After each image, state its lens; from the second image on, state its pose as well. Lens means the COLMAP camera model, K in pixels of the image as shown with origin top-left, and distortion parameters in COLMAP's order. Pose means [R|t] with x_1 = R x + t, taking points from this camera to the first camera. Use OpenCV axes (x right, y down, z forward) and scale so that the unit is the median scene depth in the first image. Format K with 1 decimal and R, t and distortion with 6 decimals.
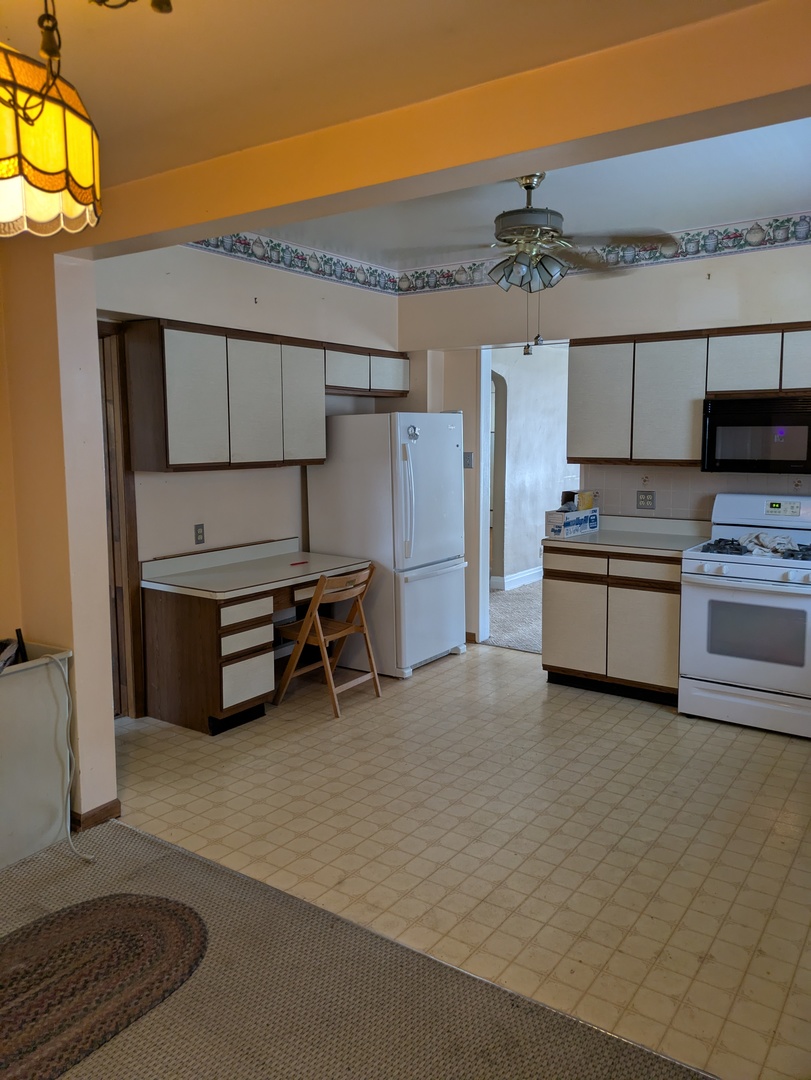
lens RADIAL K [[808.3, 0, 424.8], [0, 808.3, 514.6], [0, 0, 1]] dist [0.057103, -0.019728]
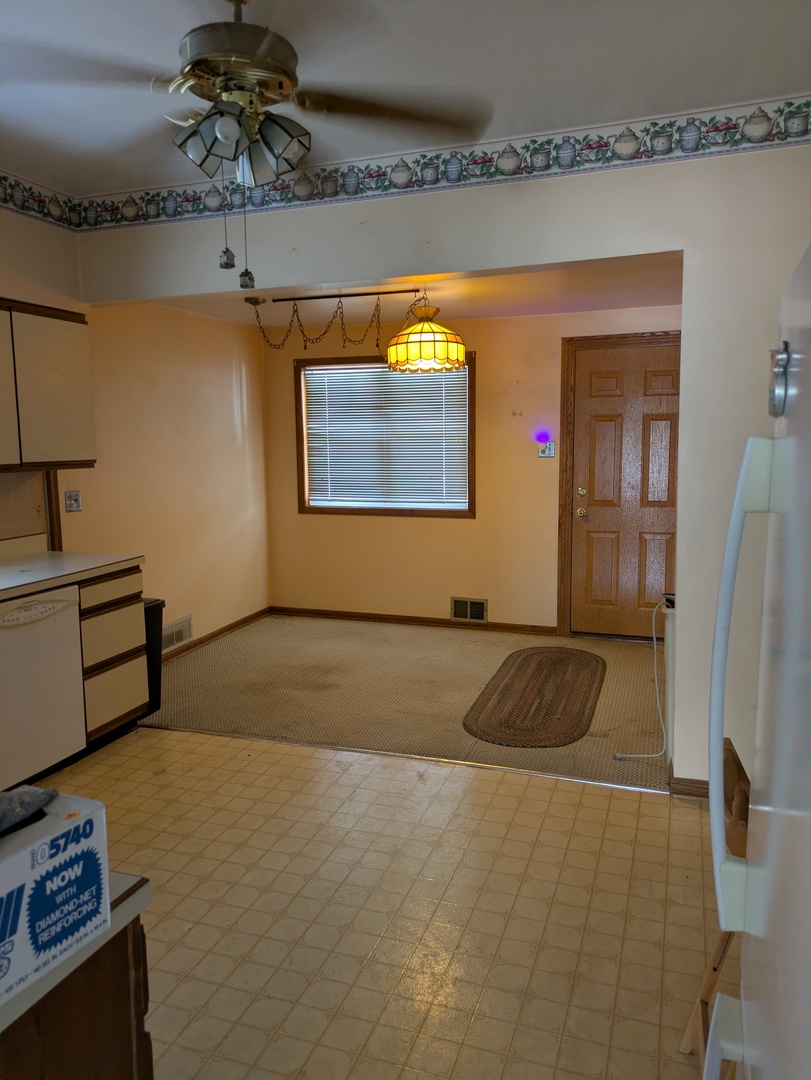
lens RADIAL K [[808.3, 0, 400.2], [0, 808.3, 543.0], [0, 0, 1]] dist [0.057103, -0.019728]
pose [[-0.968042, 0.047908, -0.246169, 0.158623], [-0.008868, 0.974431, 0.224510, -0.135779], [0.250630, 0.219518, -0.942866, 1.495450]]
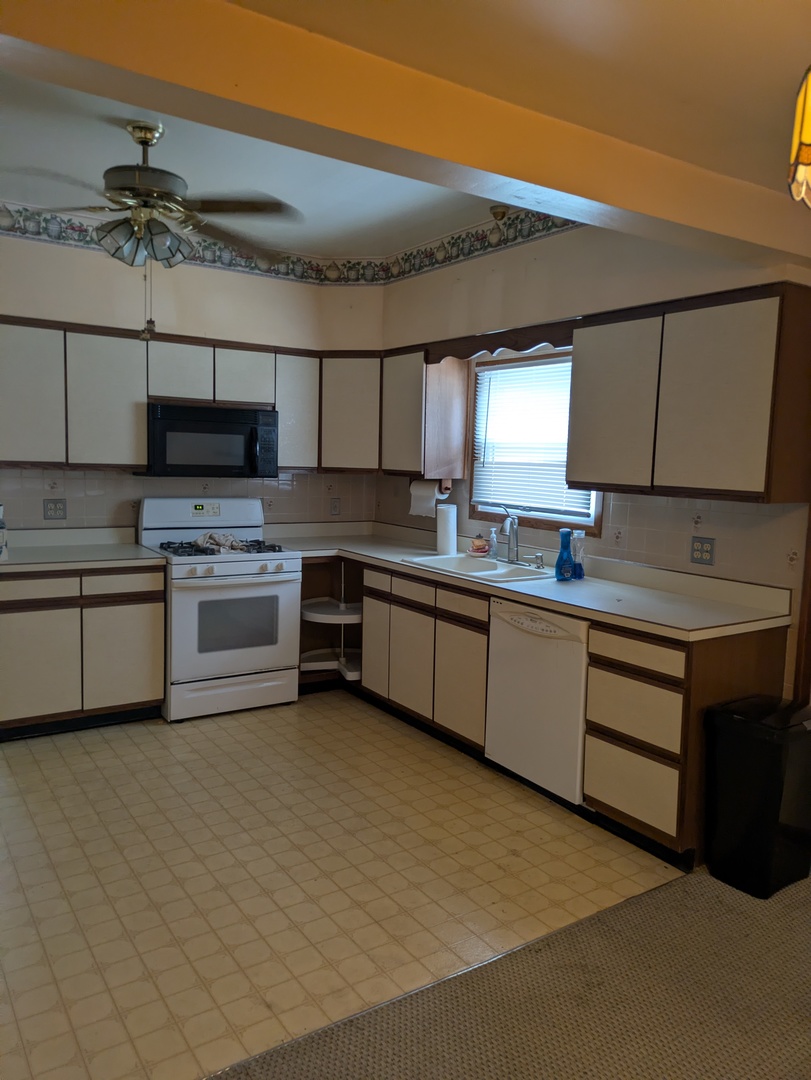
lens RADIAL K [[808.3, 0, 398.4], [0, 808.3, 534.4], [0, 0, 1]] dist [0.057103, -0.019728]
pose [[0.390187, -0.080955, 0.917170, -0.525570], [0.061812, 0.996183, 0.061633, -0.029403], [-0.918659, 0.032644, 0.393701, 0.395922]]
